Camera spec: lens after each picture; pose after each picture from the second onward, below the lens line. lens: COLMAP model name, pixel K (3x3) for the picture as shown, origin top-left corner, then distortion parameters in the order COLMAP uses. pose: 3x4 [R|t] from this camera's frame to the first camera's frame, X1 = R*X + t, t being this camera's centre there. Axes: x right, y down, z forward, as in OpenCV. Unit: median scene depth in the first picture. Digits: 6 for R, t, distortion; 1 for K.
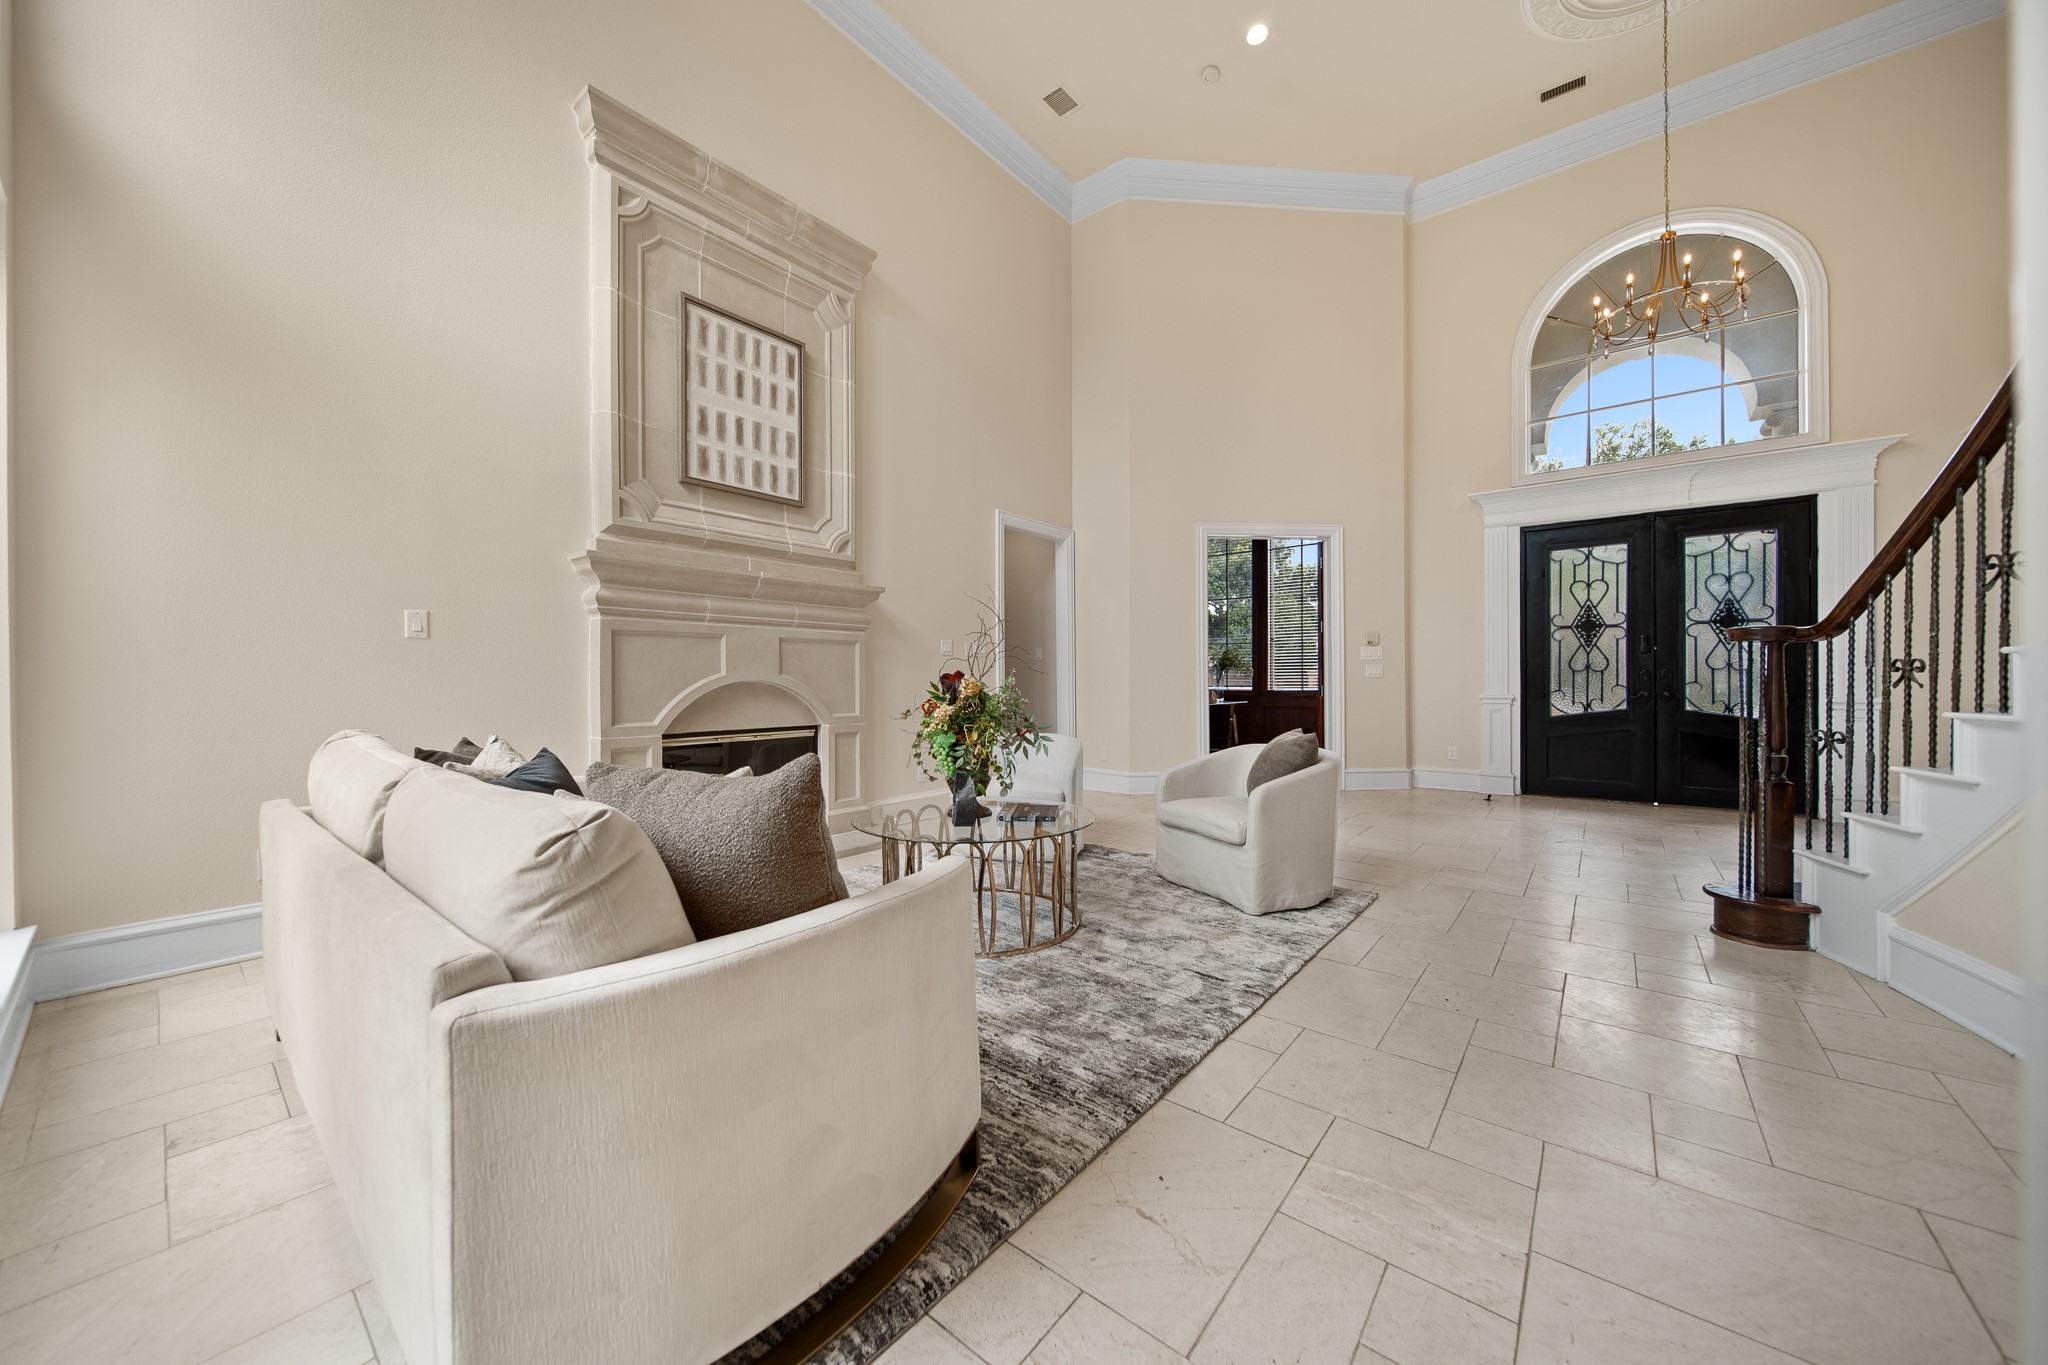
lens RADIAL K [[724.7, 0, 1011.5], [0, 724.7, 681.1], [0, 0, 1]] dist [-0.003279, -0.000201]
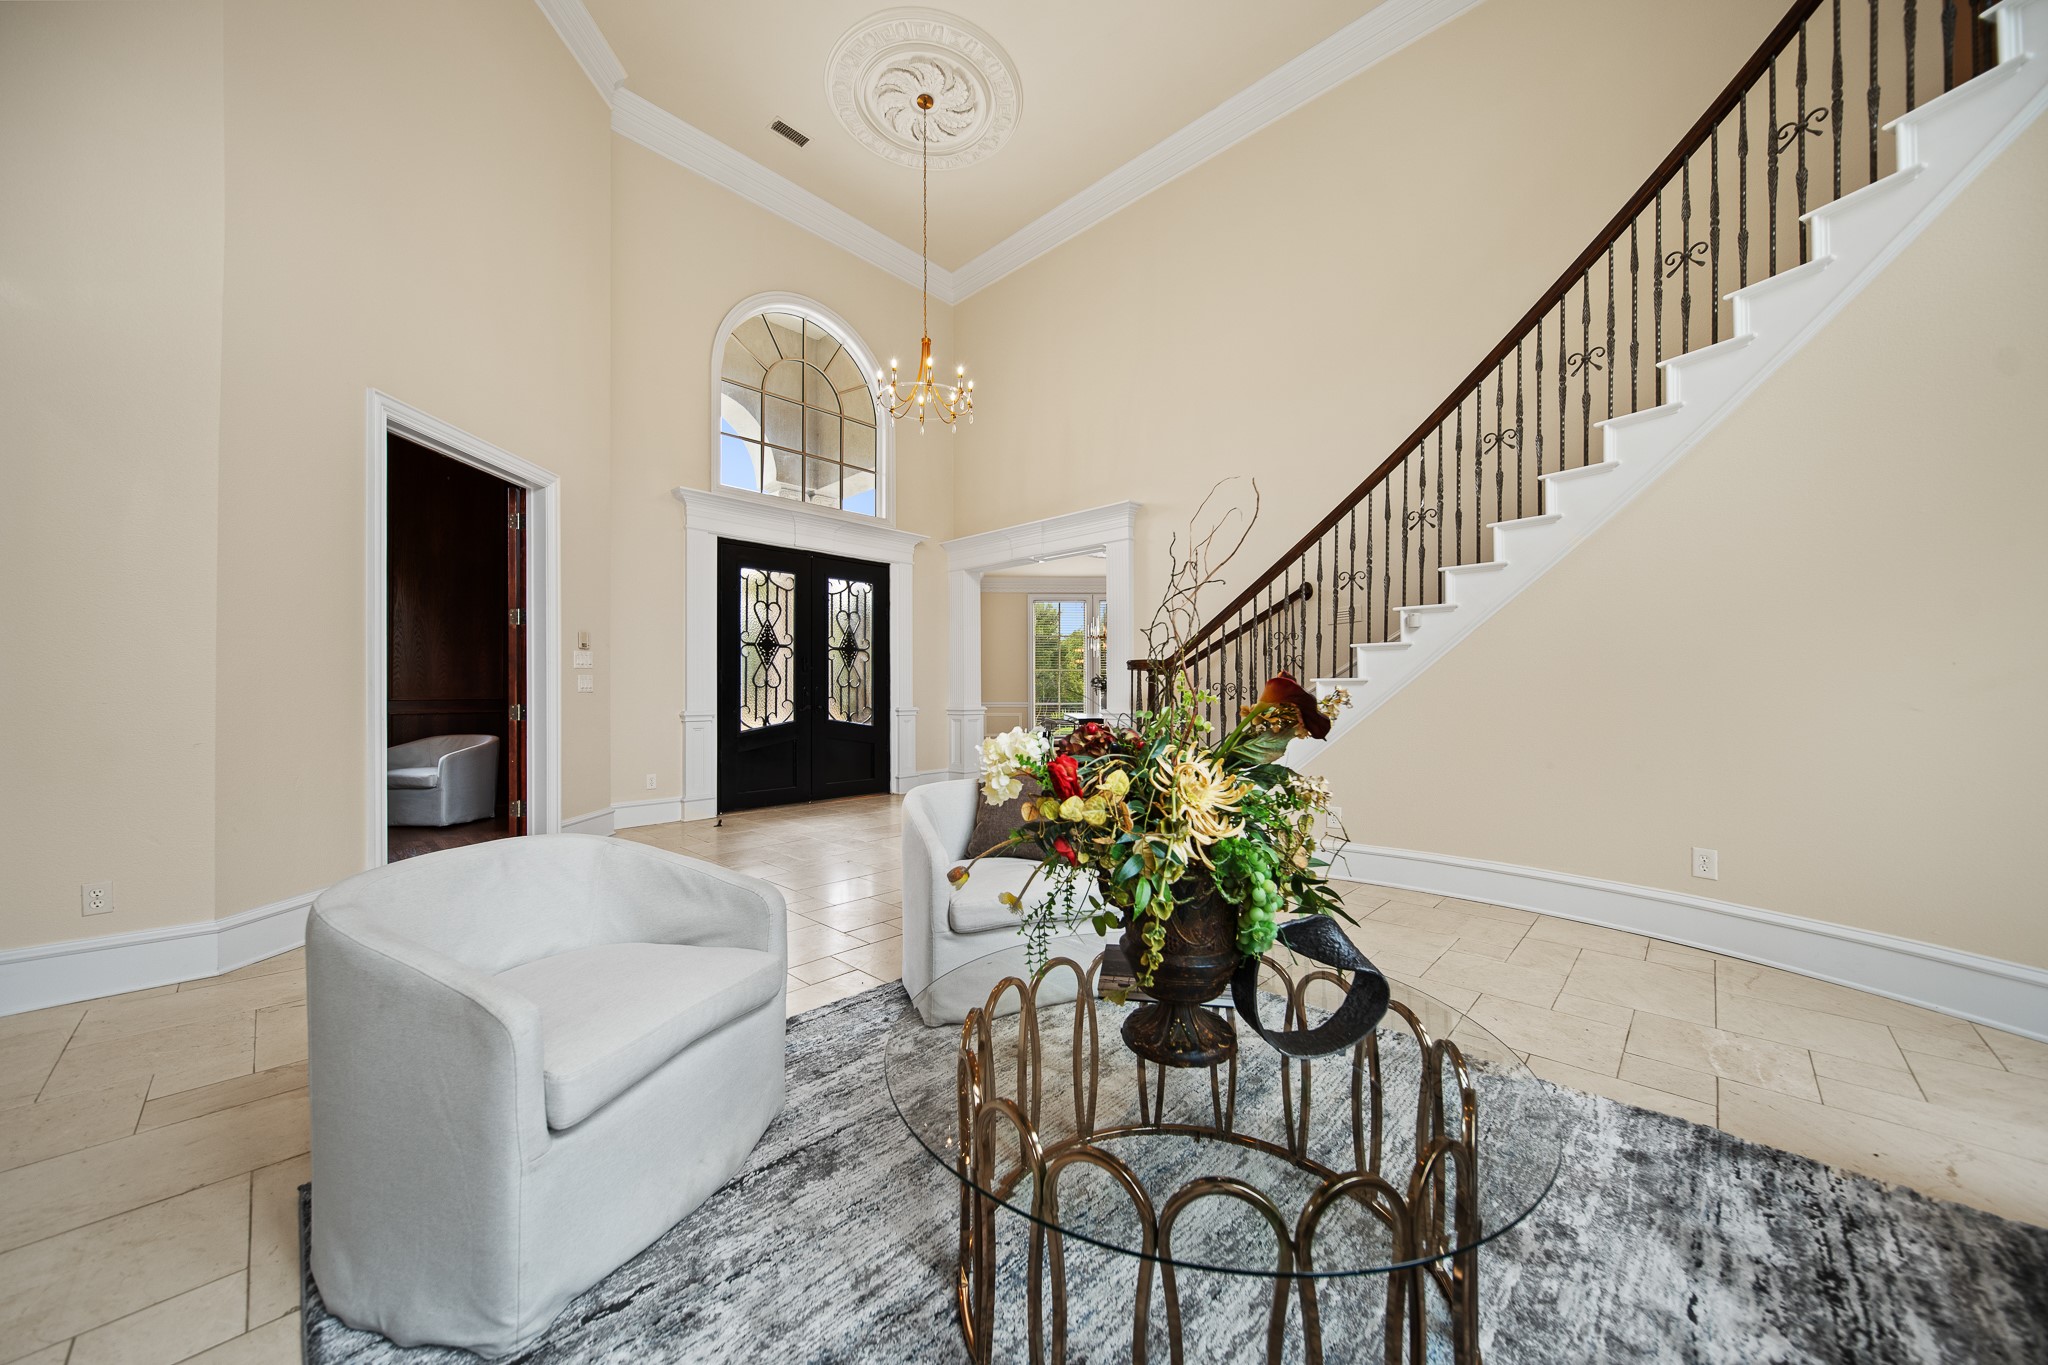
lens RADIAL K [[724.7, 0, 1026.5], [0, 724.7, 687.3], [0, 0, 1]] dist [-0.003279, -0.000201]
pose [[0.061596, 0.010196, 0.998049, -0.247051], [0.002701, 0.999942, -0.010382, -0.001505], [-0.998098, 0.003335, 0.061565, 0.568849]]
